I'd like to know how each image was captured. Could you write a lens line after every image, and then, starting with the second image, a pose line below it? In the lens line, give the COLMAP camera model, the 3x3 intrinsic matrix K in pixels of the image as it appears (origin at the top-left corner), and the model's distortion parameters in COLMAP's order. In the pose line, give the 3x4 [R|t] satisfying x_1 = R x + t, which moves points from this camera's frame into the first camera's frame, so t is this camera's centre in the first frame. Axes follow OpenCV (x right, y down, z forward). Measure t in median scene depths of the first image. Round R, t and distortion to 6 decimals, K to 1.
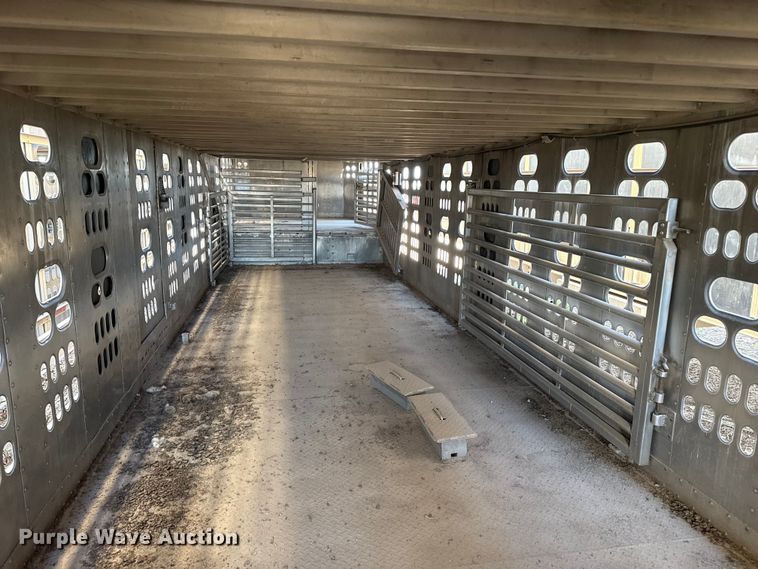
lens RADIAL K [[528.1, 0, 381.4], [0, 528.1, 288.2], [0, 0, 1]] dist [0.140191, -0.256428]
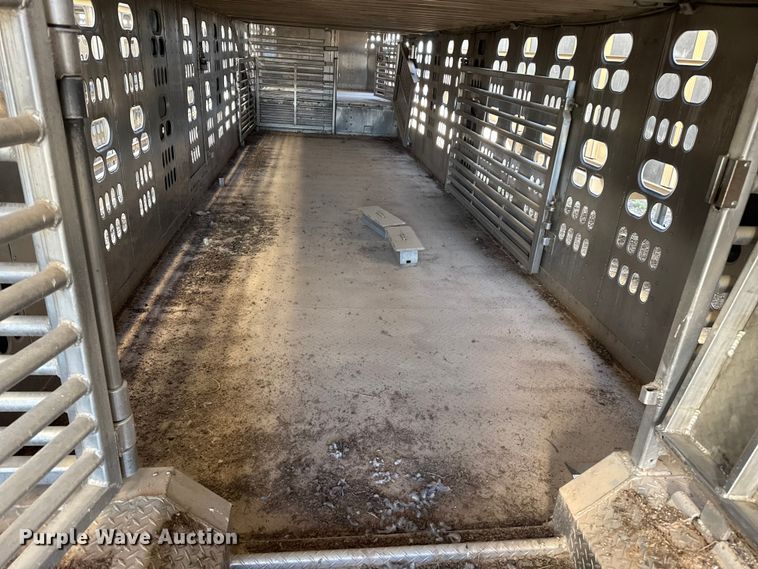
lens RADIAL K [[528.1, 0, 381.4], [0, 528.1, 288.2], [0, 0, 1]] dist [0.140191, -0.256428]
pose [[0.996819, 0.069322, -0.039328, 0.059907], [-0.059347, 0.974965, 0.214291, 0.037234], [0.053199, -0.211275, 0.975978, -0.210337]]
